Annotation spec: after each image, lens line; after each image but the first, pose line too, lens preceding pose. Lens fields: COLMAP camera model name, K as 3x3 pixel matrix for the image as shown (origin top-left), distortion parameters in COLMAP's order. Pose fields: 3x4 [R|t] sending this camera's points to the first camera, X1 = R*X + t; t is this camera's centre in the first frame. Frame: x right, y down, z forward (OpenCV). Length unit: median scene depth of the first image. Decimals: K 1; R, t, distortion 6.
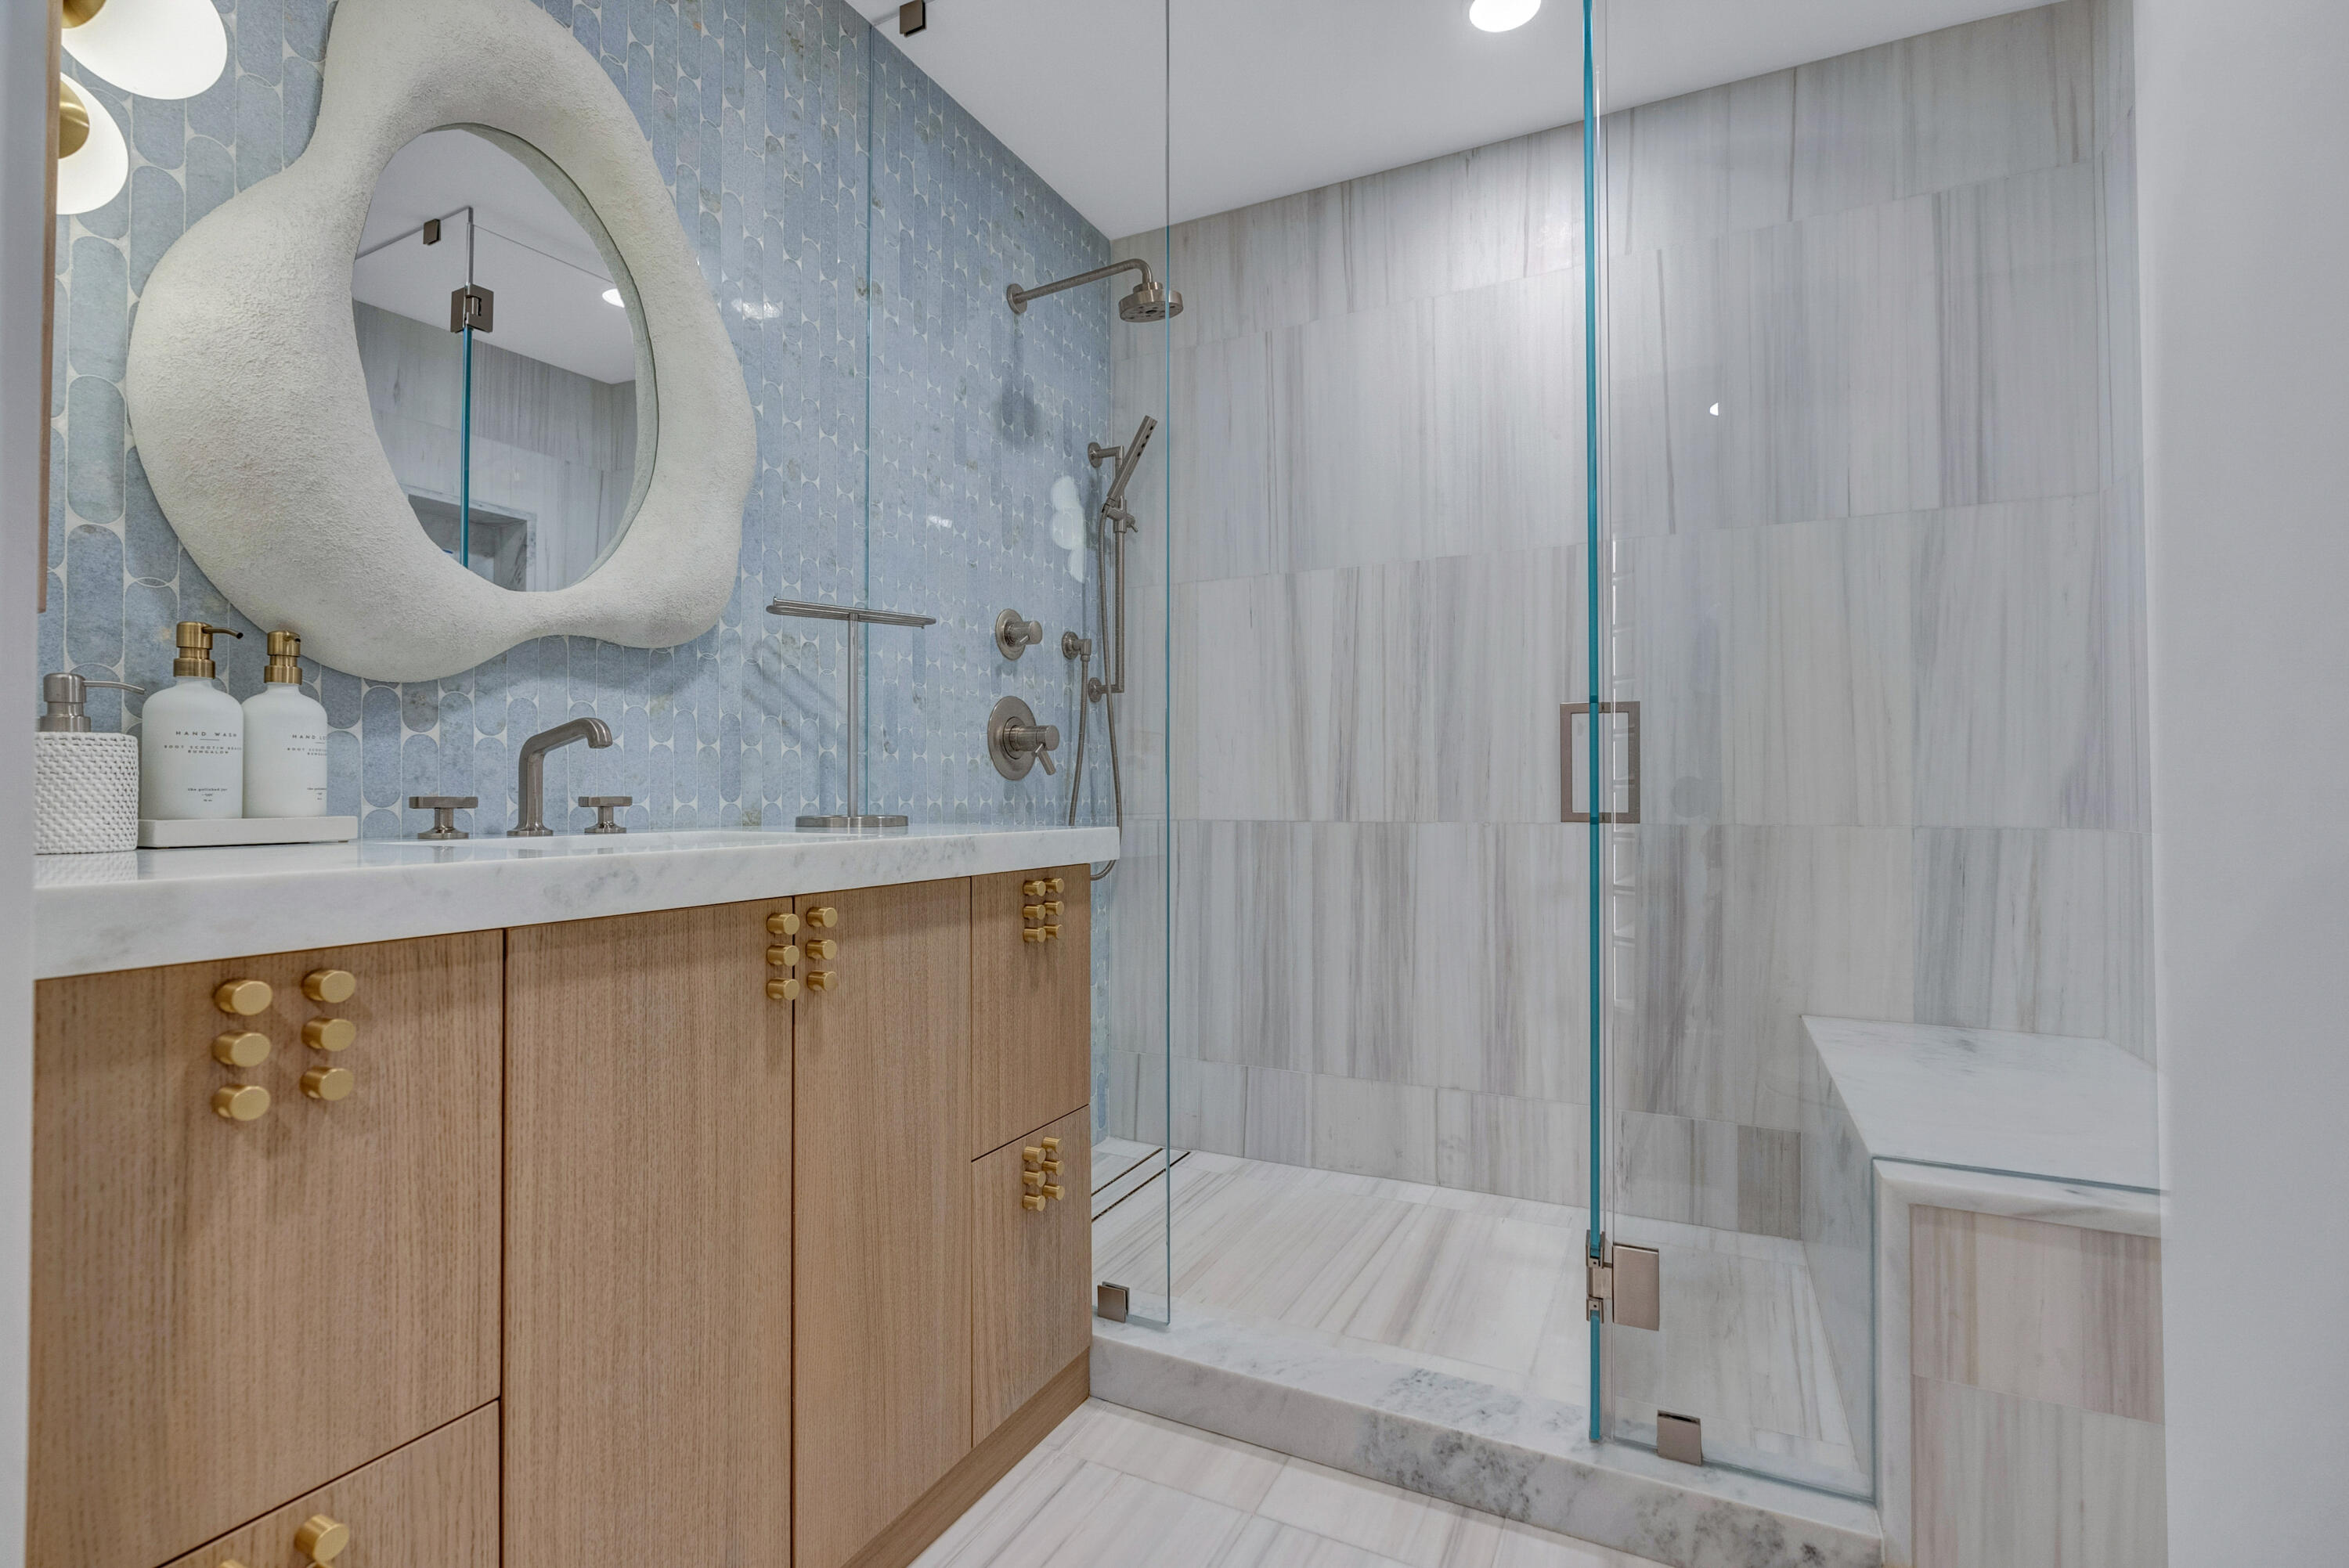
lens RADIAL K [[1057.1, 0, 1174.5], [0, 1057.1, 784.0], [0, 0, 1]] dist [-0.002188, 0.000494]
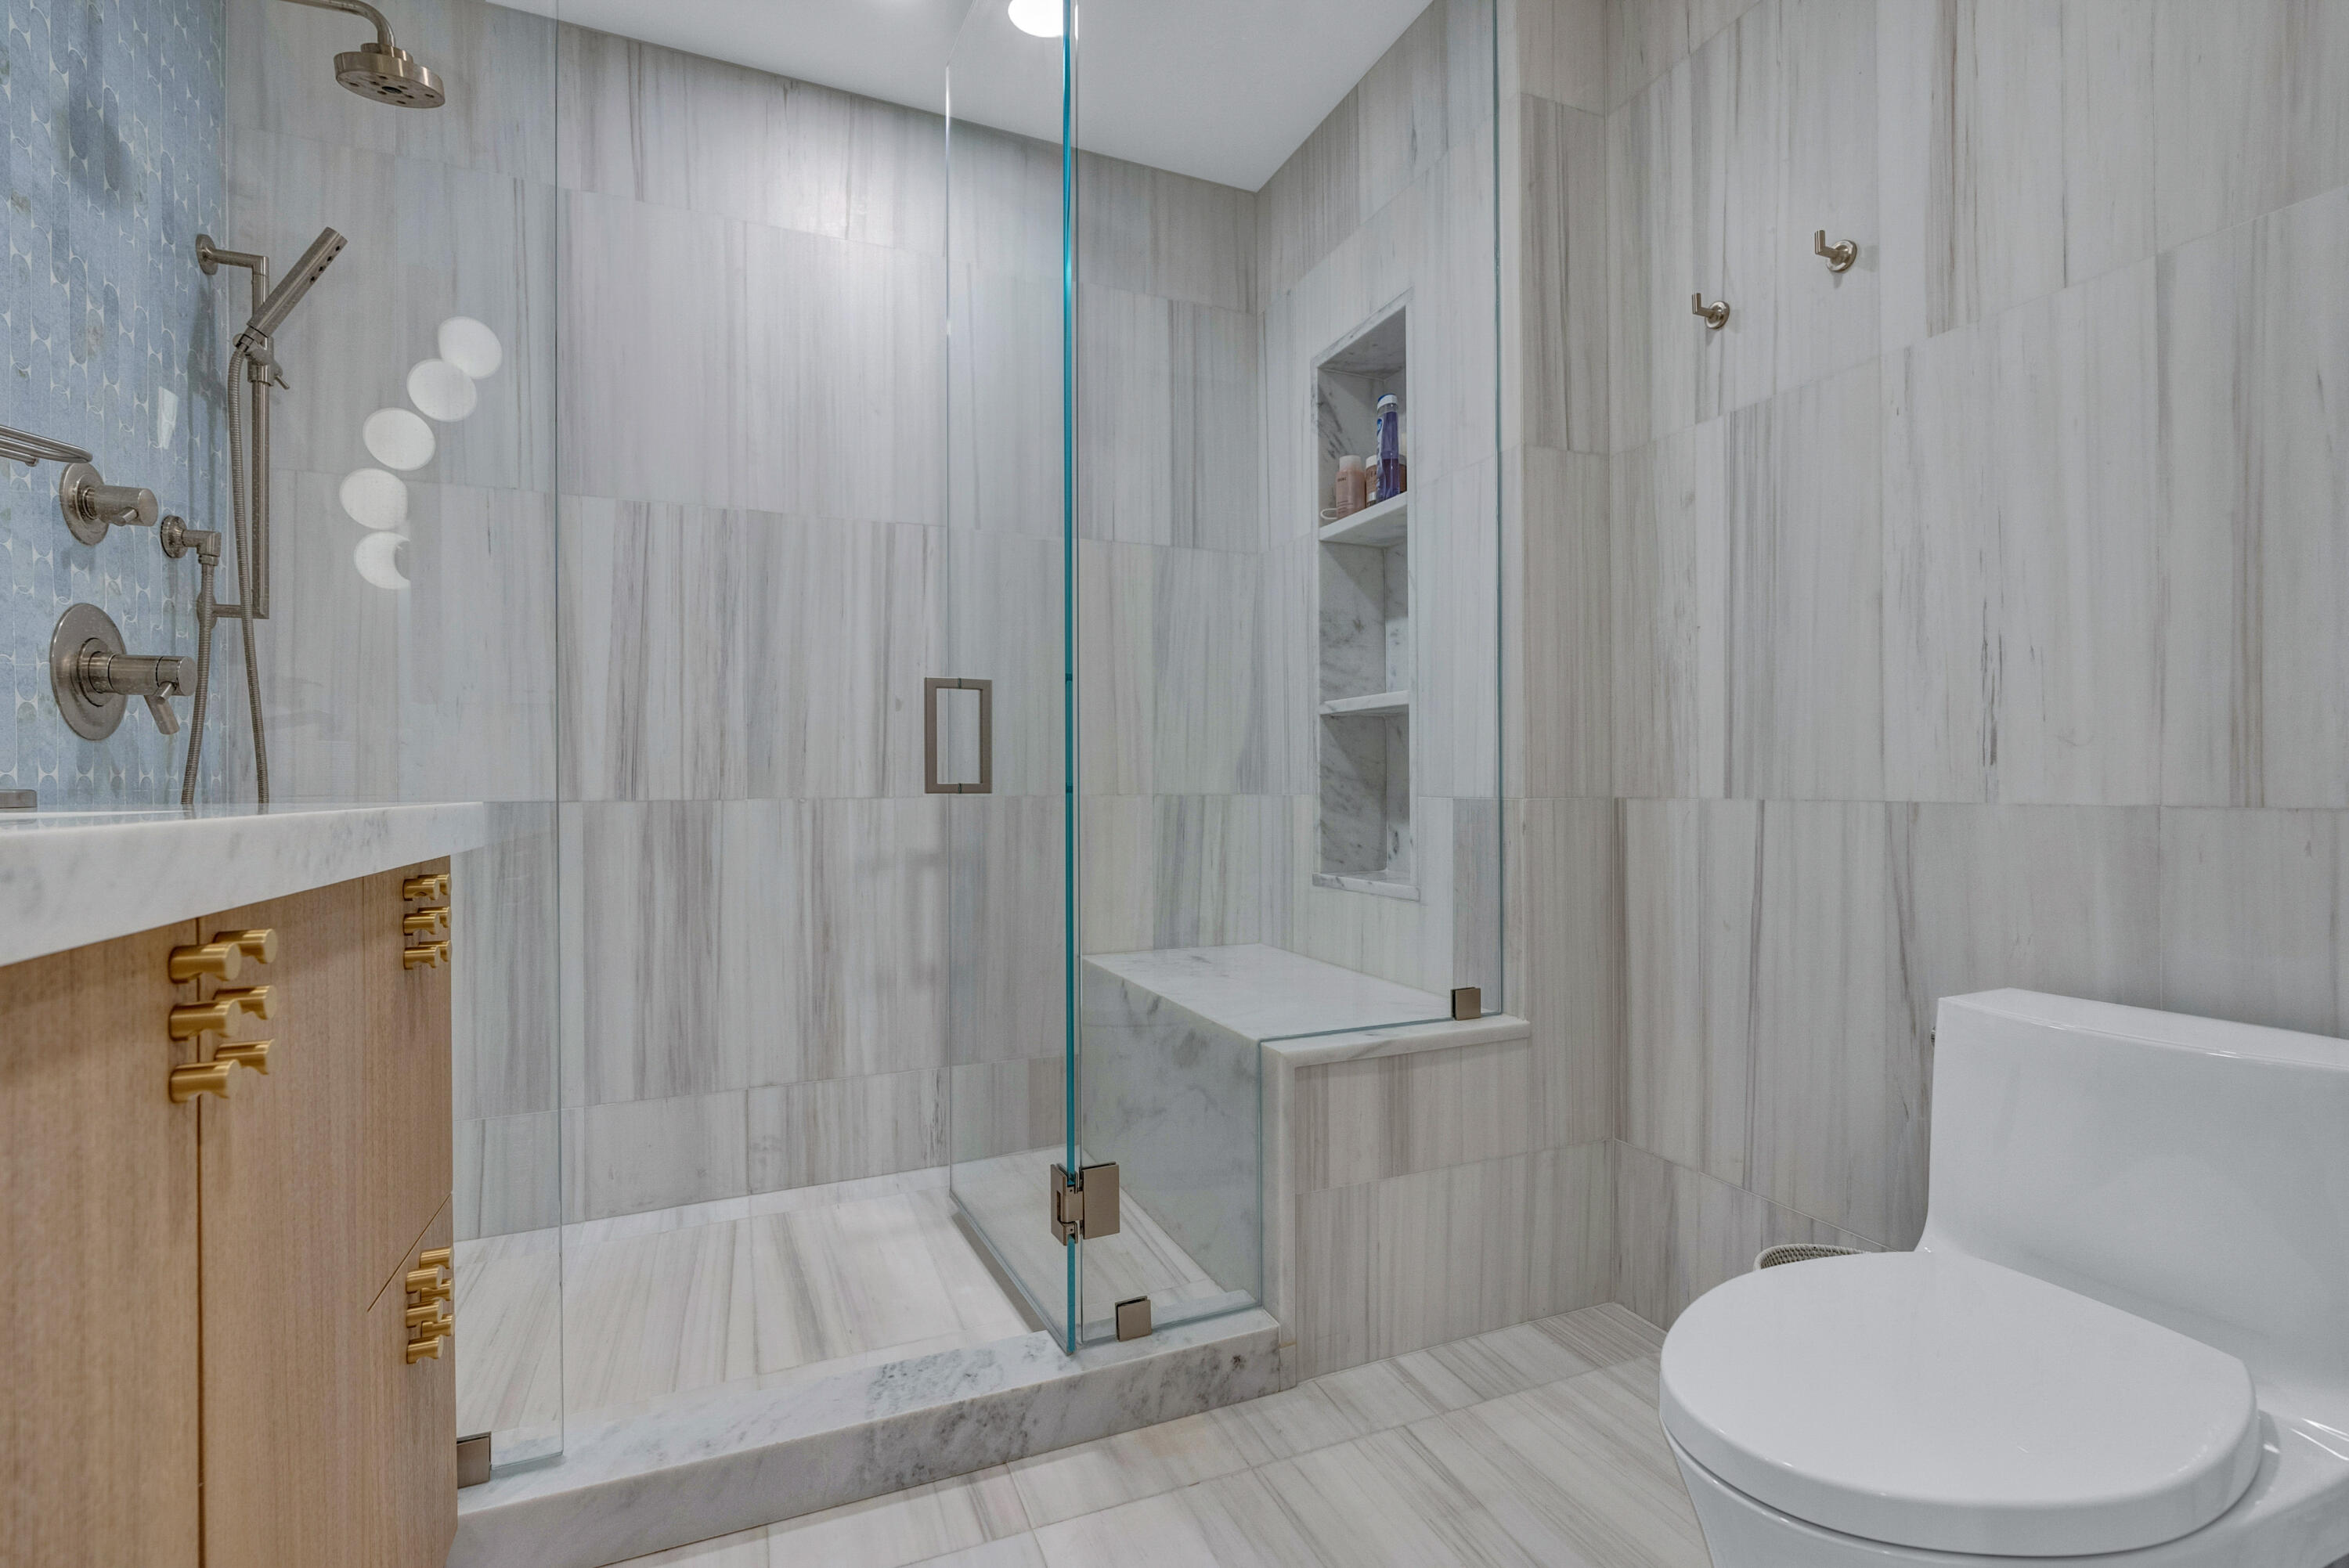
lens RADIAL K [[1063.5, 0, 1184.5], [0, 1063.5, 785.1], [0, 0, 1]] dist [-0.001405, 0.000179]
pose [[0.655650, -0.004311, 0.755052, -0.213149], [-0.003477, 0.999956, 0.008729, 0.015519], [-0.755057, -0.008349, 0.655606, 0.119161]]
